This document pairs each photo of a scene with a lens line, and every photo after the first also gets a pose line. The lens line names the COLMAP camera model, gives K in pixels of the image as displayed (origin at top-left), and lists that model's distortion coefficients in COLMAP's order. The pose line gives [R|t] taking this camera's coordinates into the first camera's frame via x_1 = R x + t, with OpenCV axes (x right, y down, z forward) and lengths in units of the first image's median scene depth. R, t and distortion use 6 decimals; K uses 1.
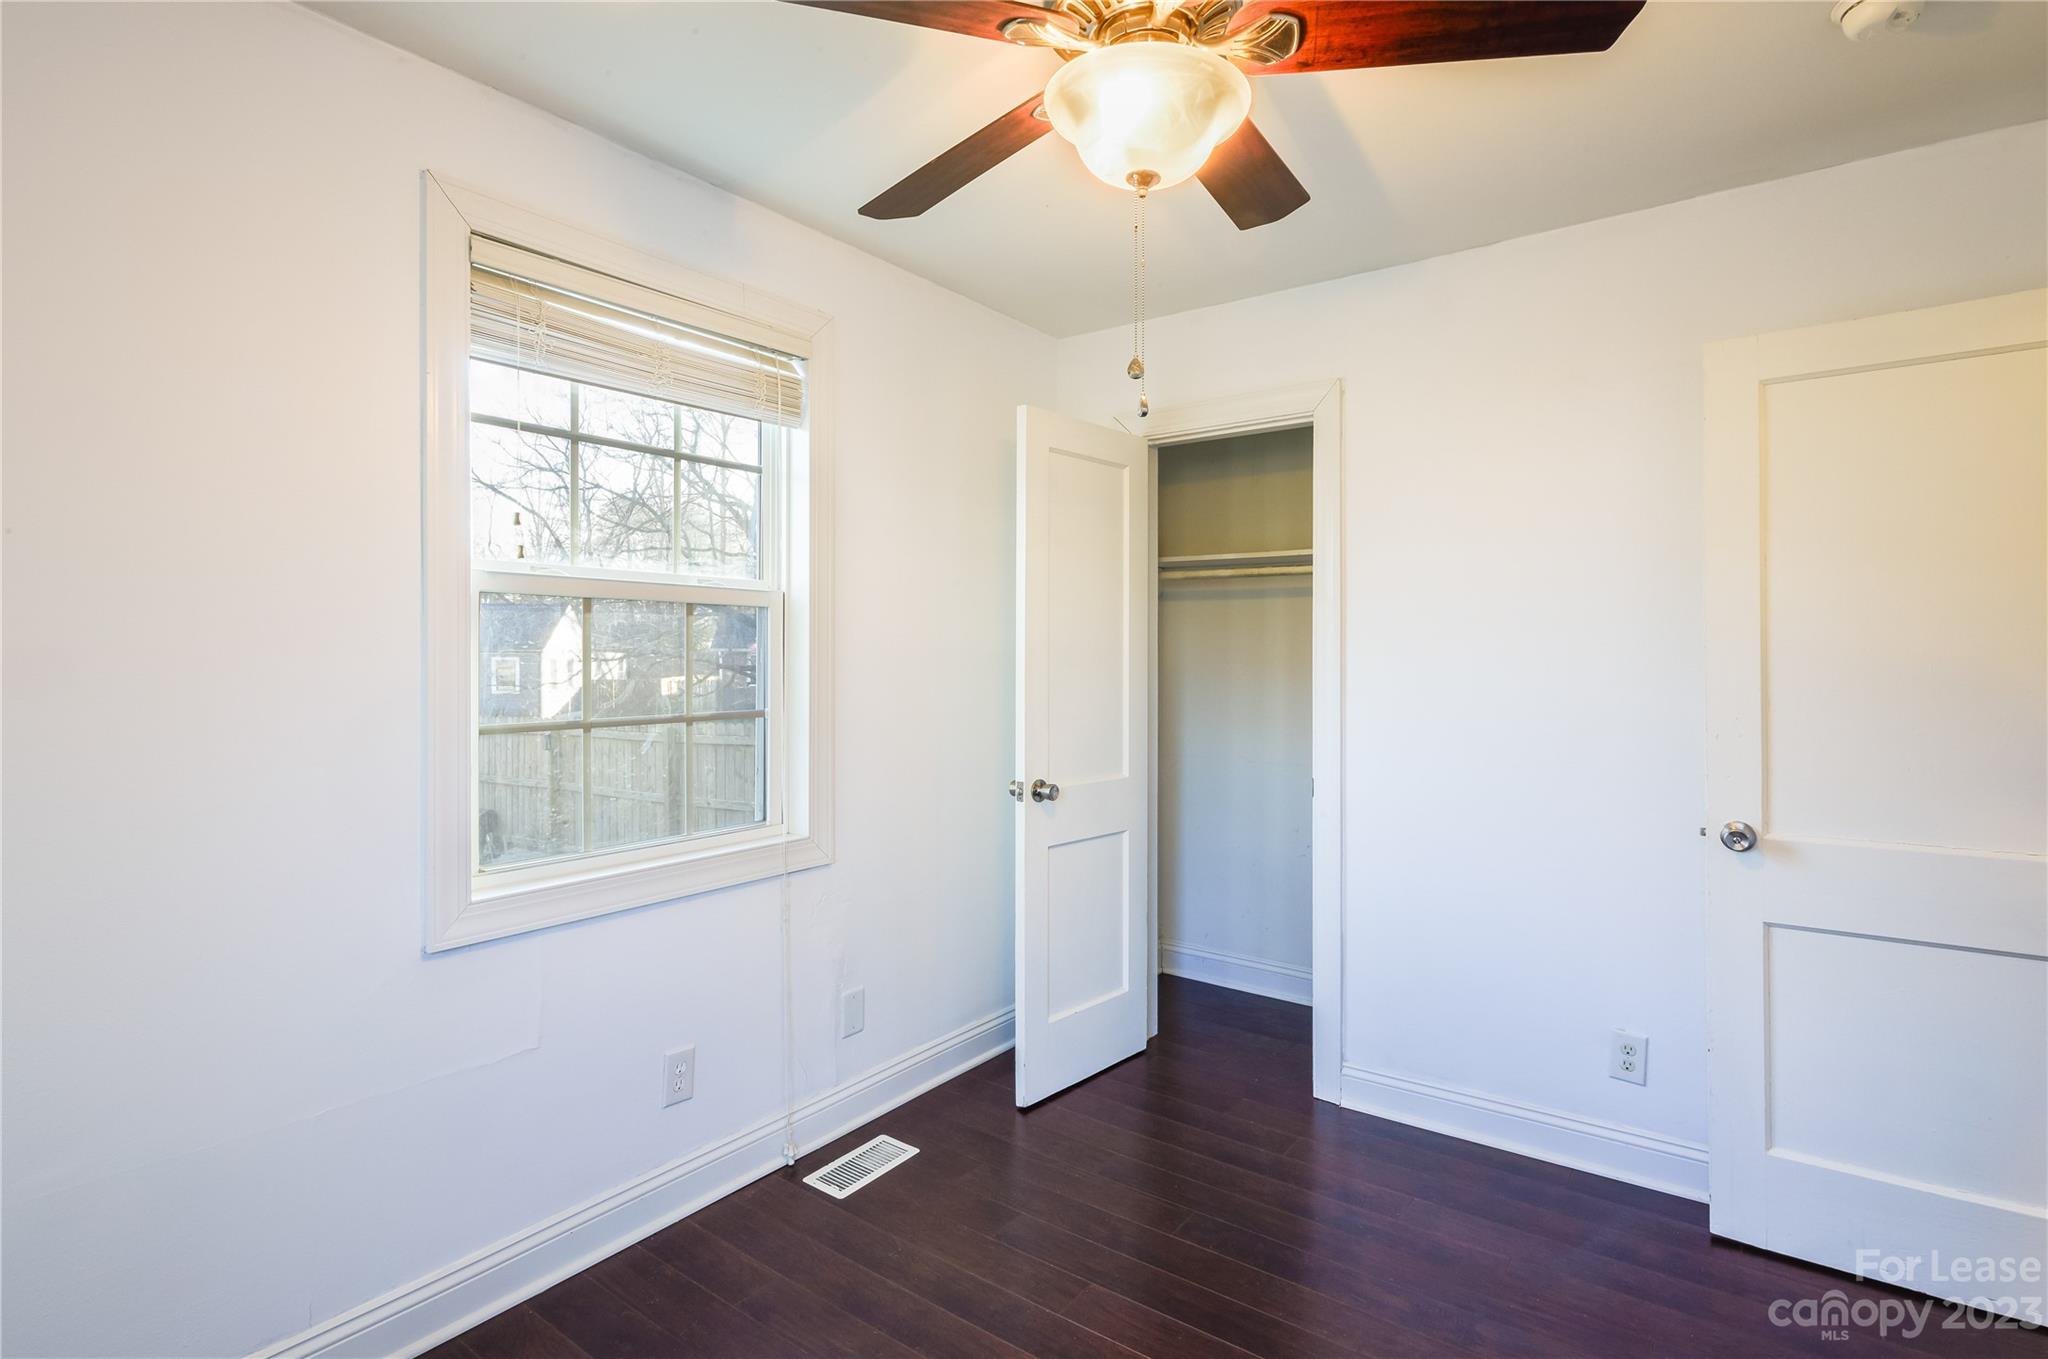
lens RADIAL K [[1007.9, 0, 1034.8], [0, 1007.9, 639.3], [0, 0, 1]] dist [-0.000229, 0.009272]
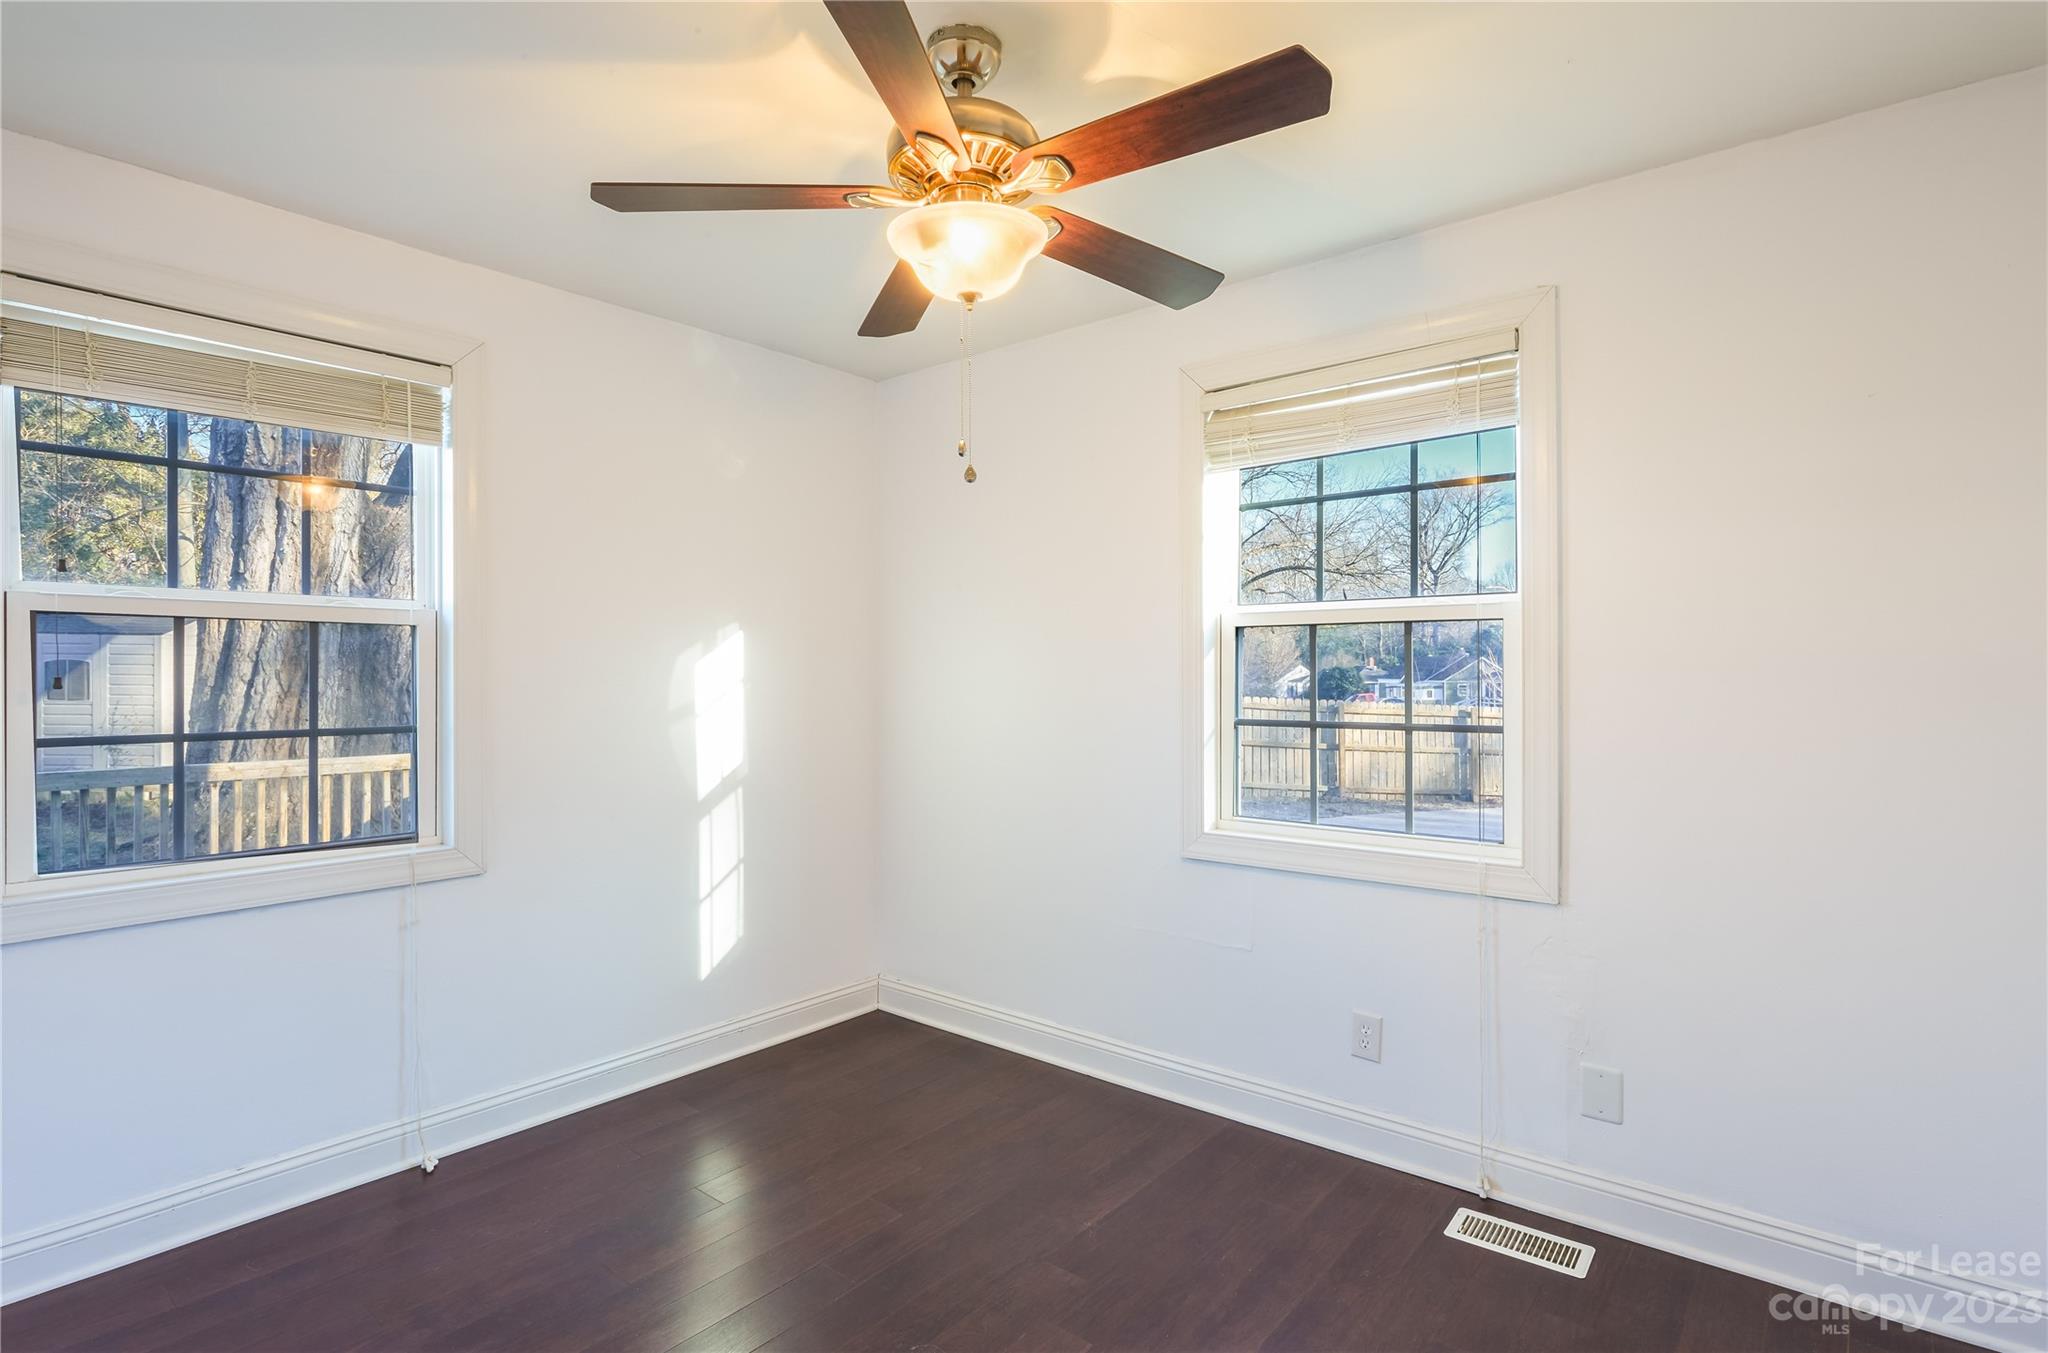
lens RADIAL K [[1026.4, 0, 1027.7], [0, 1026.4, 644.3], [0, 0, 1]] dist [-0.001037, -0.000131]
pose [[-0.066085, -0.030404, -0.997351, 0.843995], [0.025961, 0.999145, -0.032179, 0.015852], [0.997476, -0.028019, -0.065239, 0.702223]]
